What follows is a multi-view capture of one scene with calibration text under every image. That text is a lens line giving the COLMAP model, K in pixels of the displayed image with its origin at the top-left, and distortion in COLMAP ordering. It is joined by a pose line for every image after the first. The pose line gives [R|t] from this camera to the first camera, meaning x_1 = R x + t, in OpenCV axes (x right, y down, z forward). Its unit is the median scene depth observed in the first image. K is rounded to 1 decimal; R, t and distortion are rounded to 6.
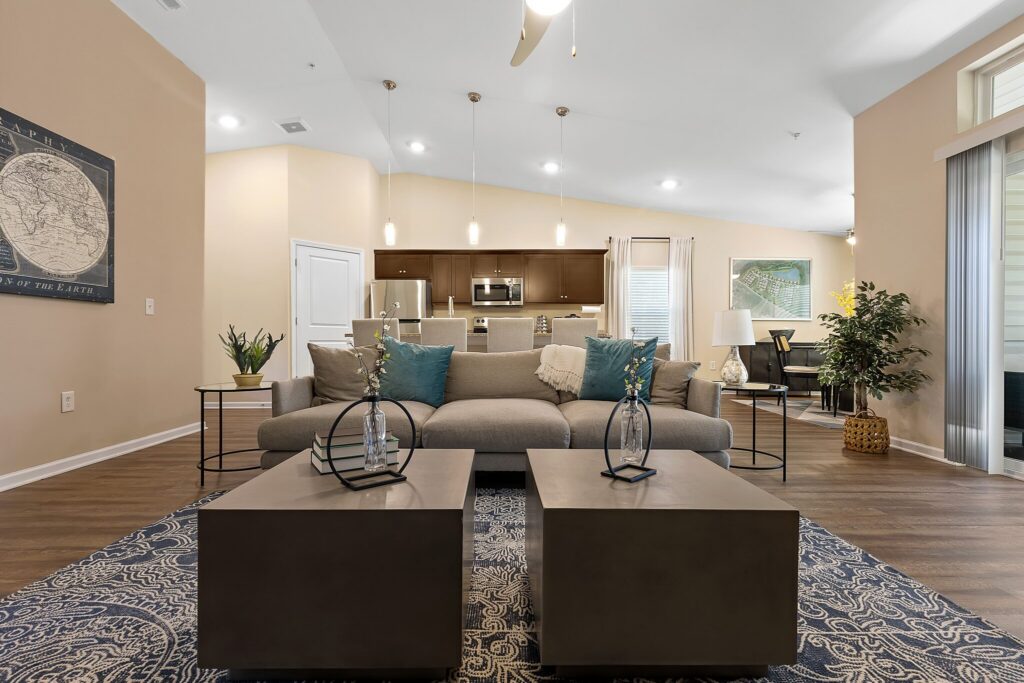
lens RADIAL K [[461.3, 0, 507.4], [0, 461.3, 343.0], [0, 0, 1]] dist [0.002991, -0.001201]
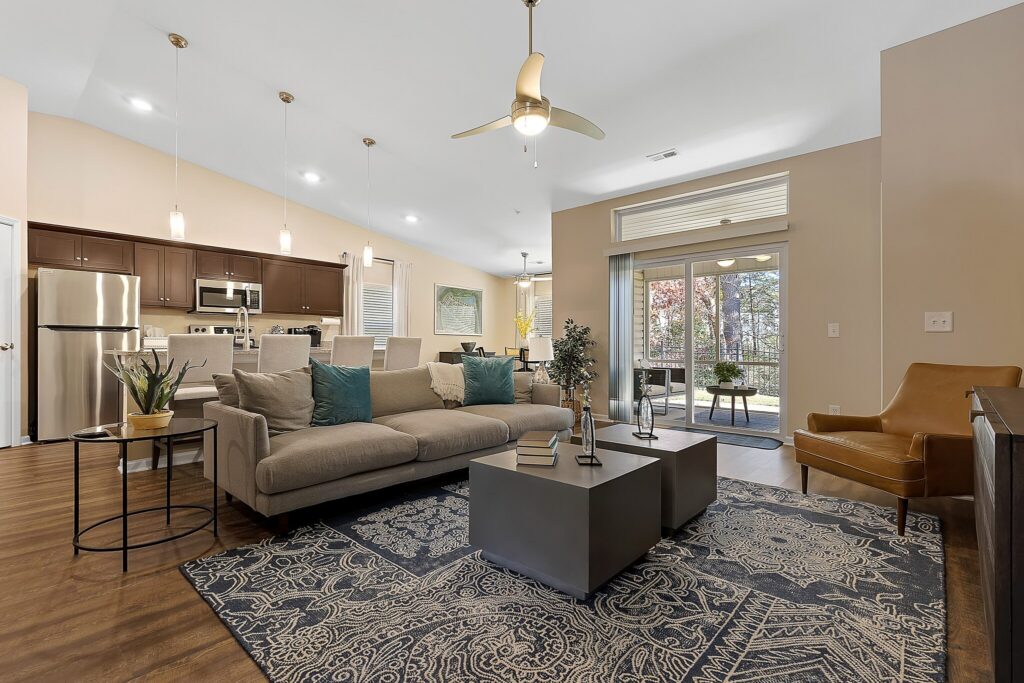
lens RADIAL K [[461.3, 0, 508.5], [0, 461.3, 340.7], [0, 0, 1]] dist [0.002991, -0.001201]
pose [[0.680388, 0.008494, 0.732803, -0.656669], [0.000586, 0.999926, -0.012134, -0.038306], [-0.732852, 0.008685, 0.680333, 0.047302]]
